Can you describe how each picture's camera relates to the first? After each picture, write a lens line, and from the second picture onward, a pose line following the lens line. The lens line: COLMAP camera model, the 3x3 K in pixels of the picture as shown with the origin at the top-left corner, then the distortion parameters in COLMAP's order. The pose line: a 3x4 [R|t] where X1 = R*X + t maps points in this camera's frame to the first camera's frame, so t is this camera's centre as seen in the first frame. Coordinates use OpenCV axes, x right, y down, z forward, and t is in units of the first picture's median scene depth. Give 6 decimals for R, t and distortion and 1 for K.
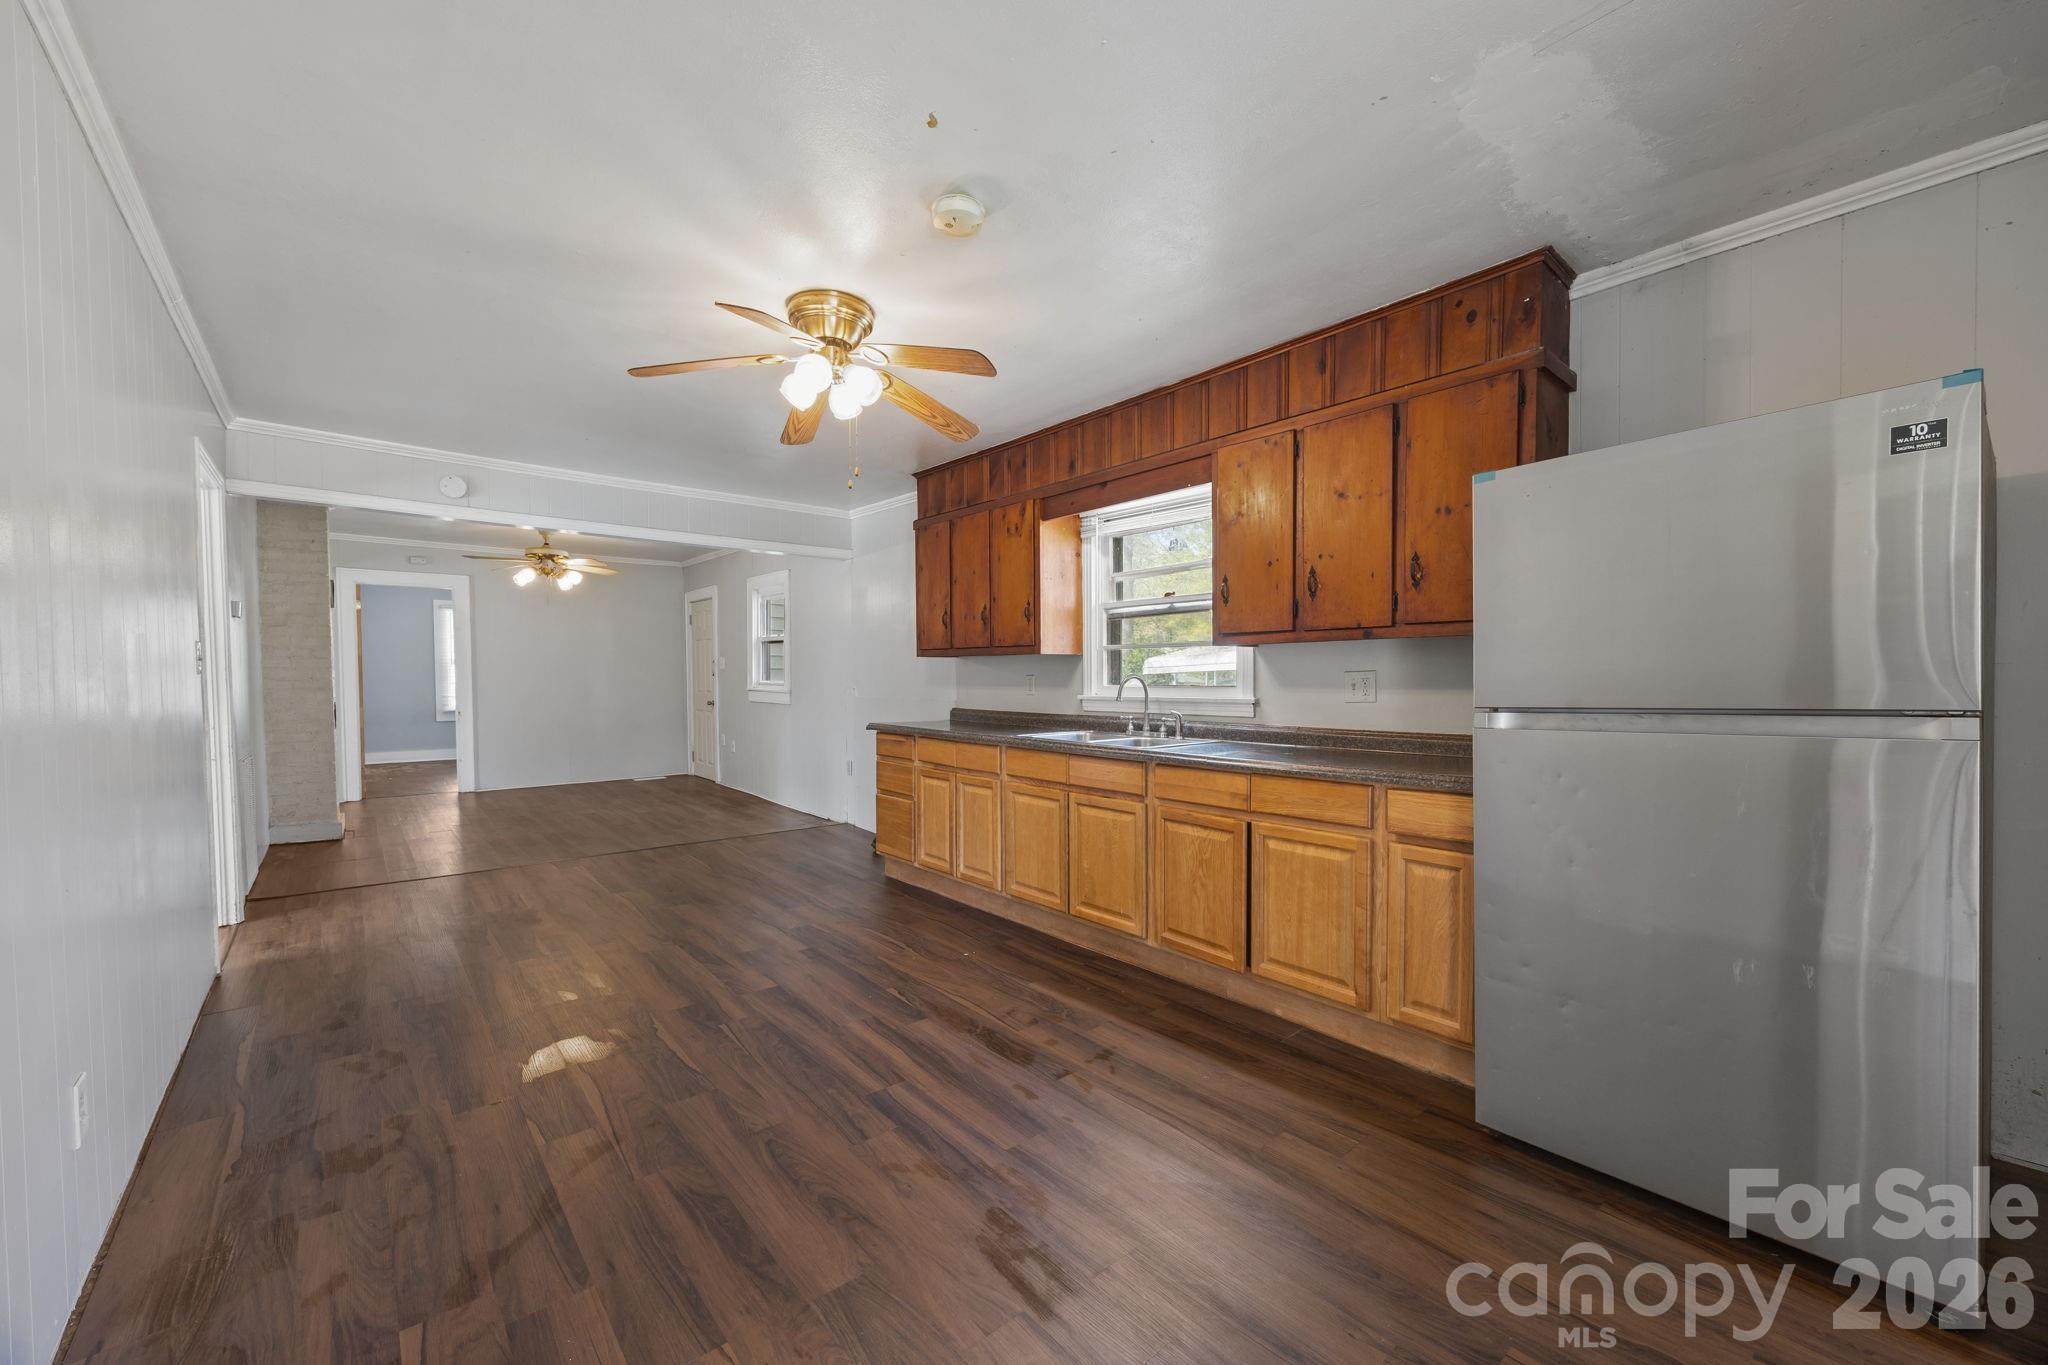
lens RADIAL K [[793.2, 0, 1026.6], [0, 793.2, 716.4], [0, 0, 1]] dist [-0.000387, -0.000014]
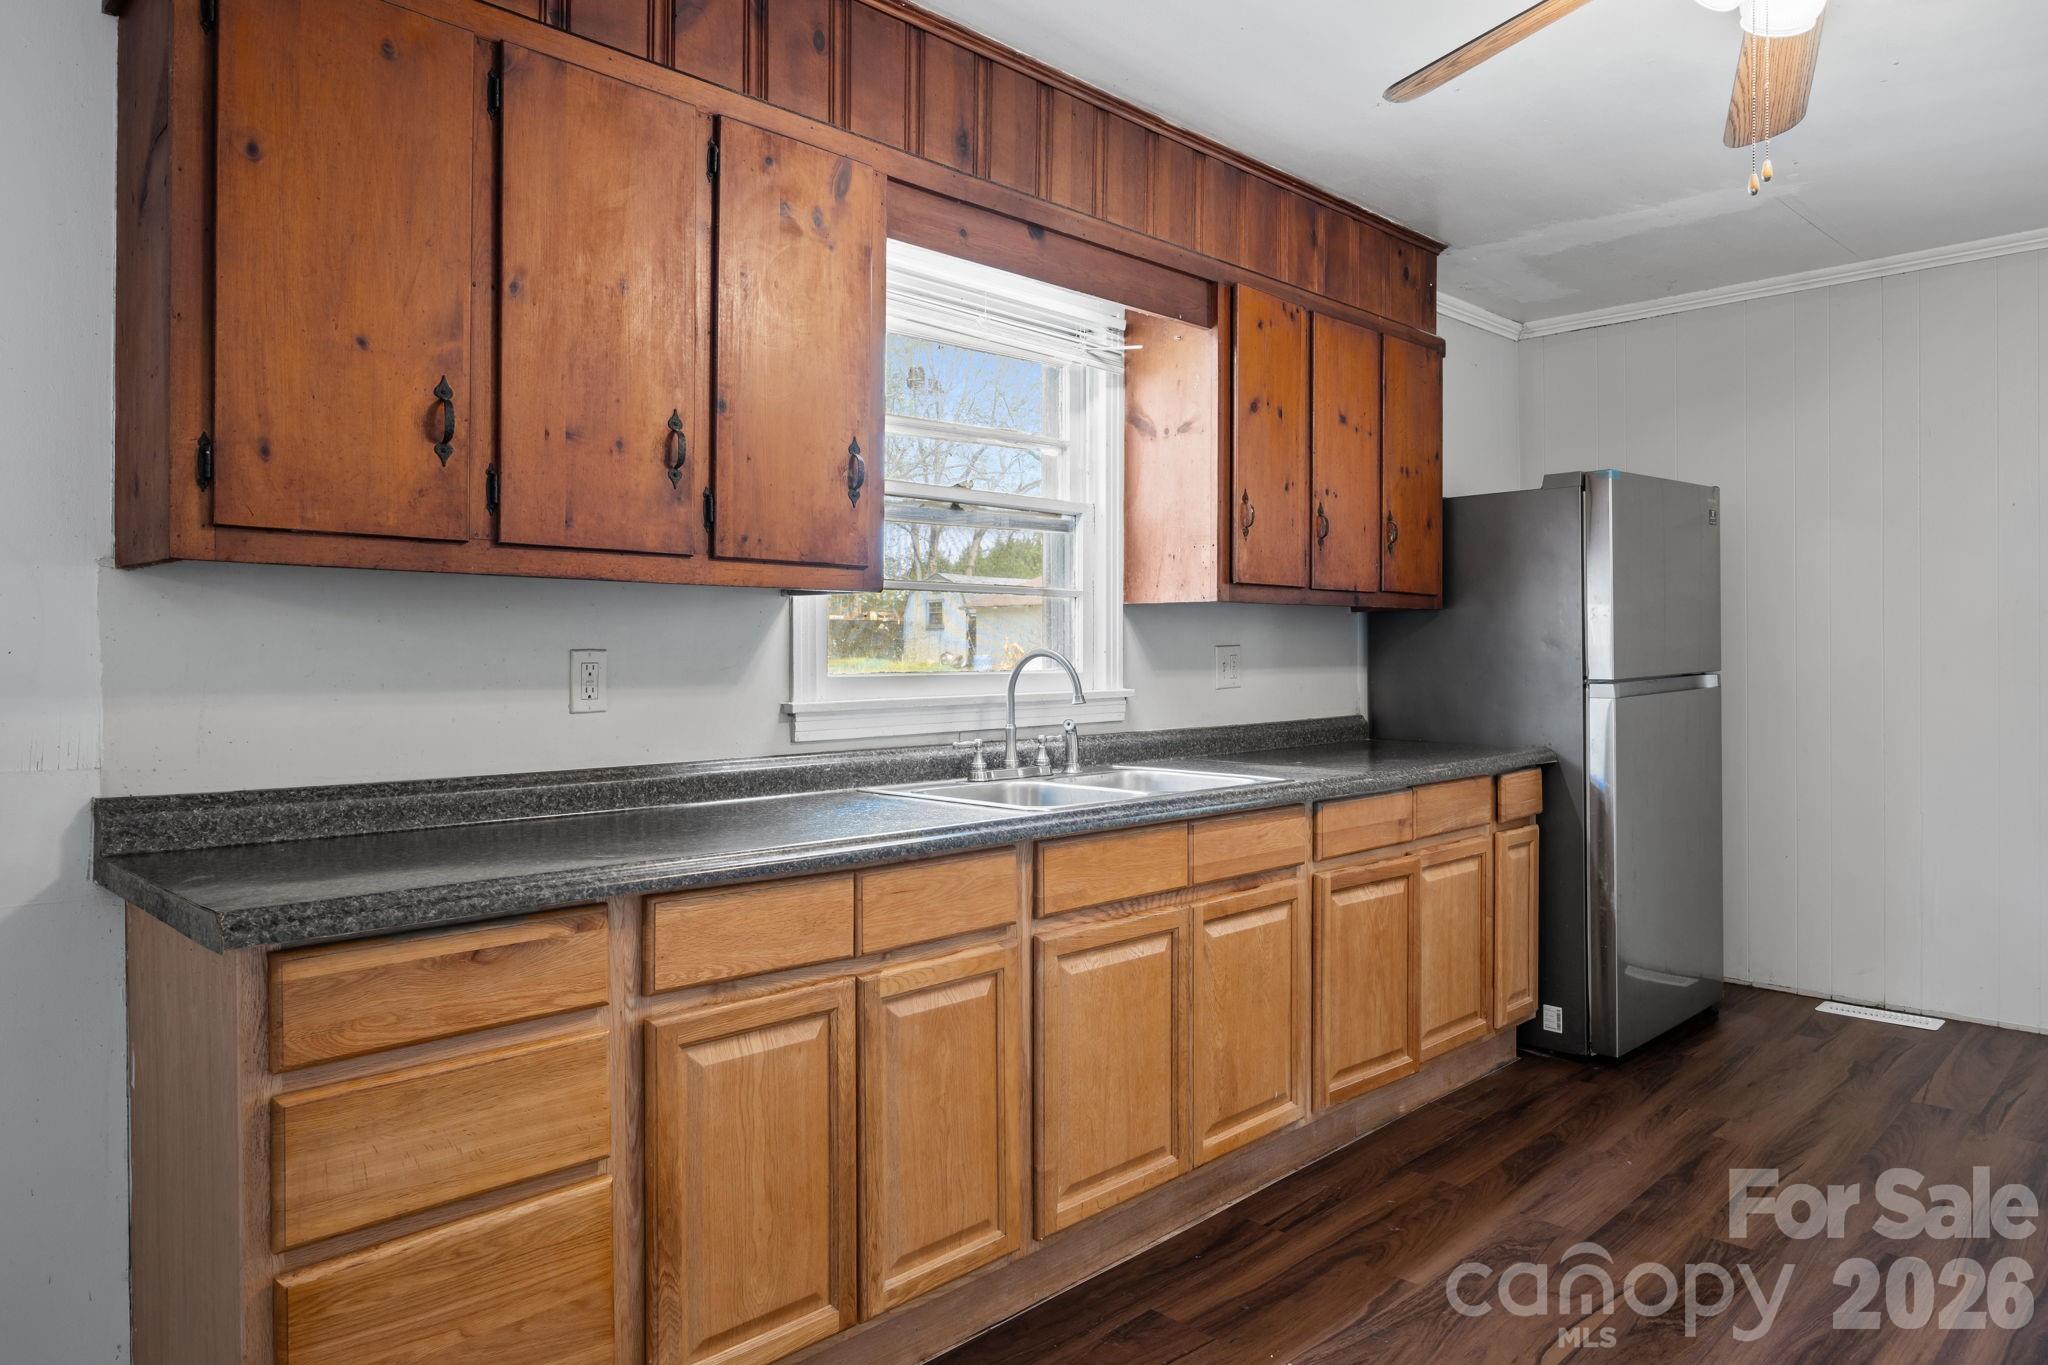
lens RADIAL K [[1325.0, 0, 1023.5], [0, 1325.0, 656.1], [0, 0, 1]] dist [0.001891, 0.000069]
pose [[-0.088602, -0.001789, 0.996066, -0.793770], [0.052012, 0.998626, 0.006420, -0.065056], [-0.994708, 0.052376, -0.088387, 1.305595]]
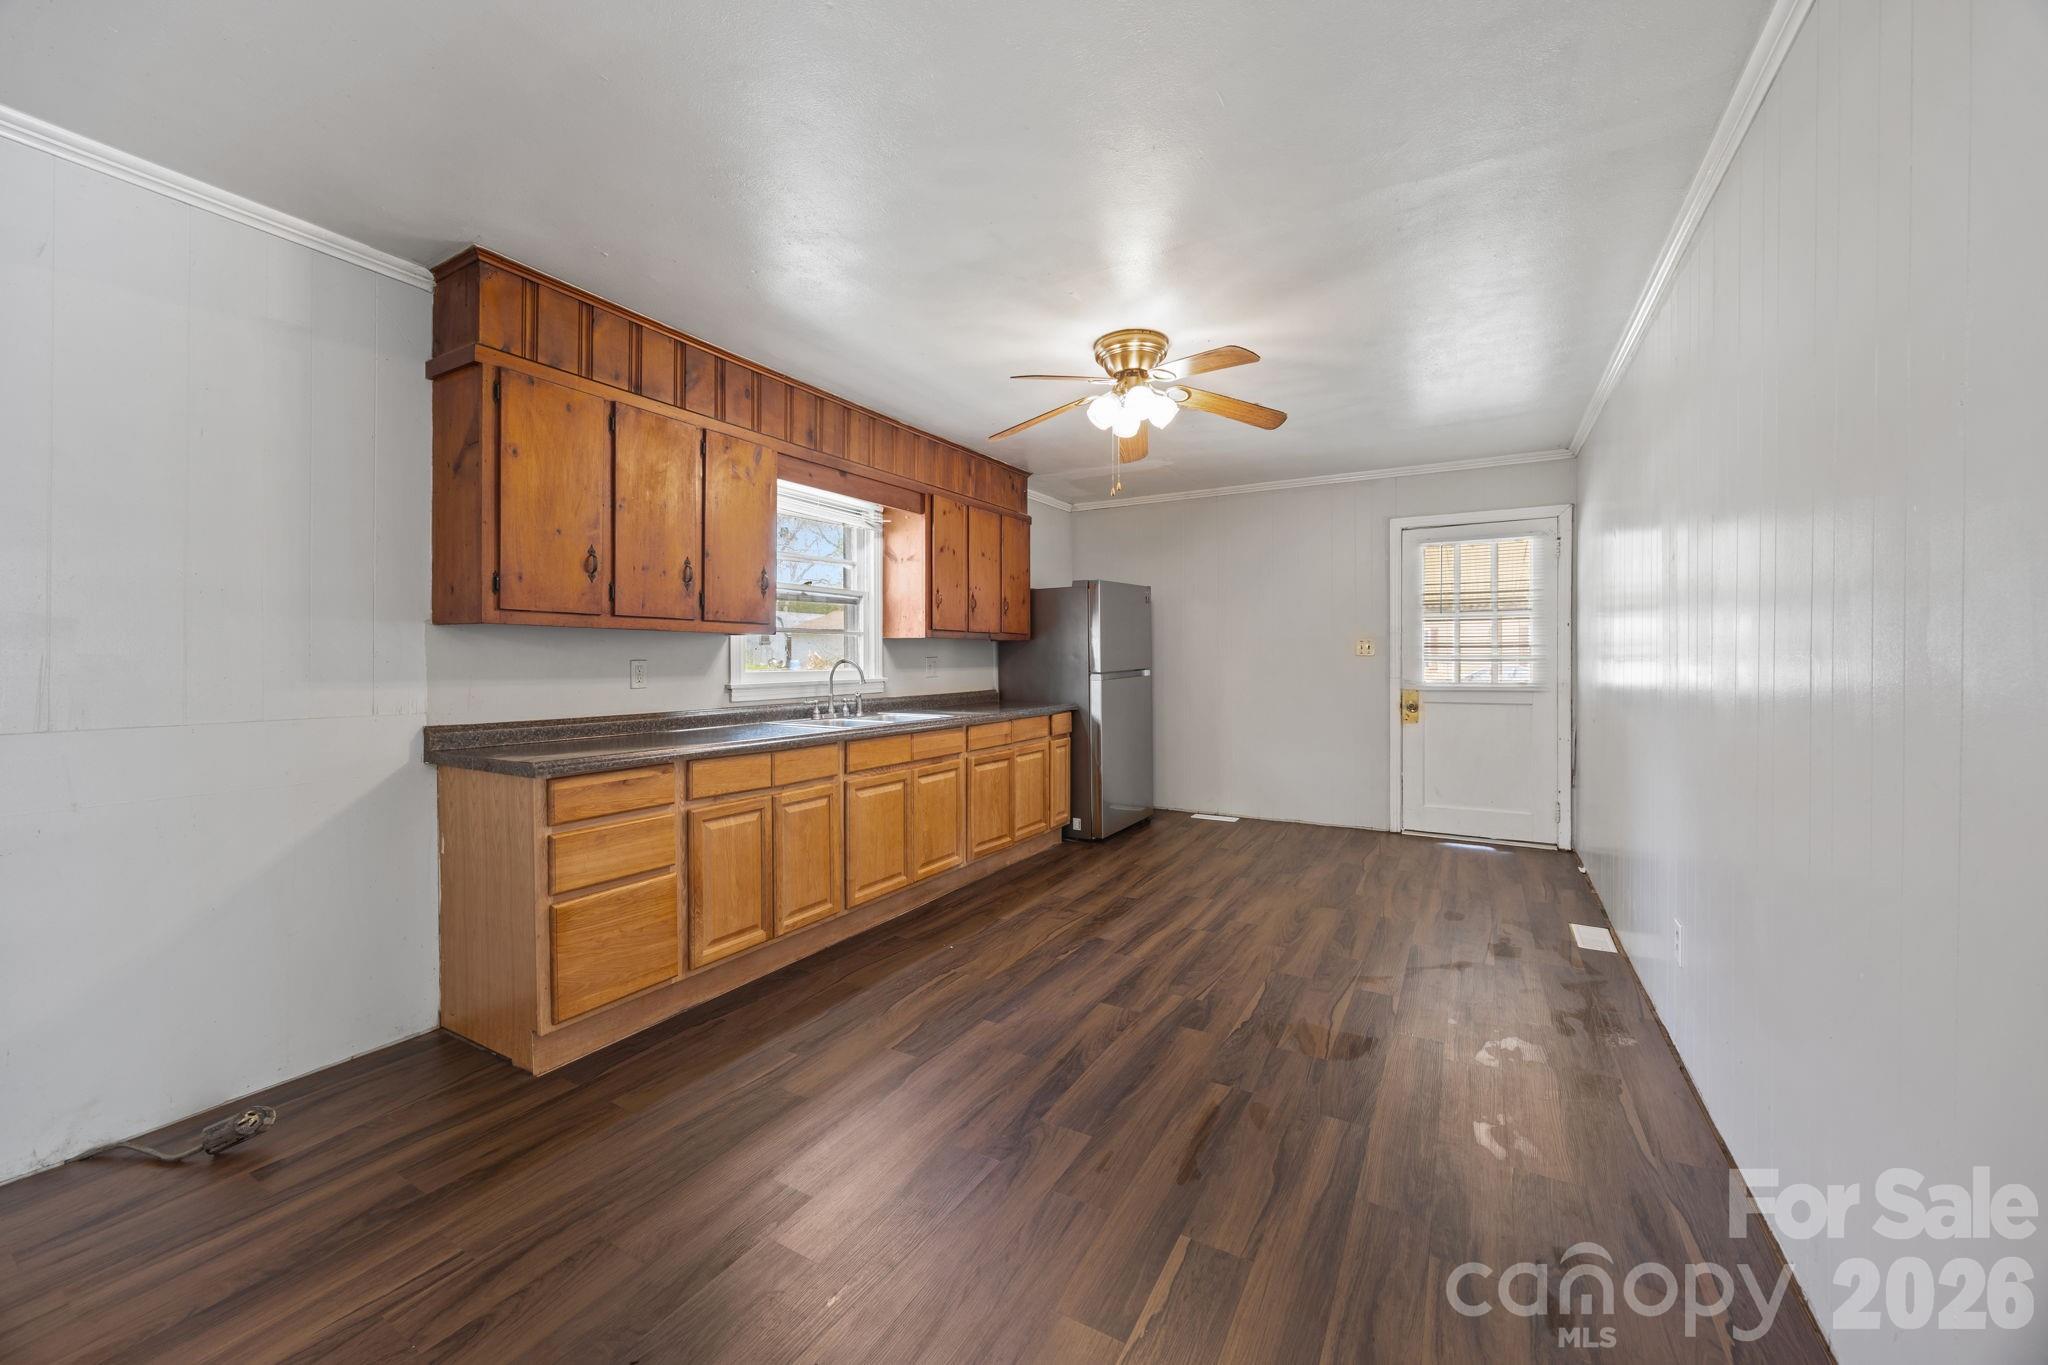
lens RADIAL K [[789.0, 0, 1017.9], [0, 789.0, 663.7], [0, 0, 1]] dist [-0.000491, -0.000113]
pose [[-0.329591, -0.004516, 0.944113, -1.128741], [0.050238, 0.998488, 0.022315, -0.070702], [-0.942786, 0.054785, -0.328865, 1.363633]]
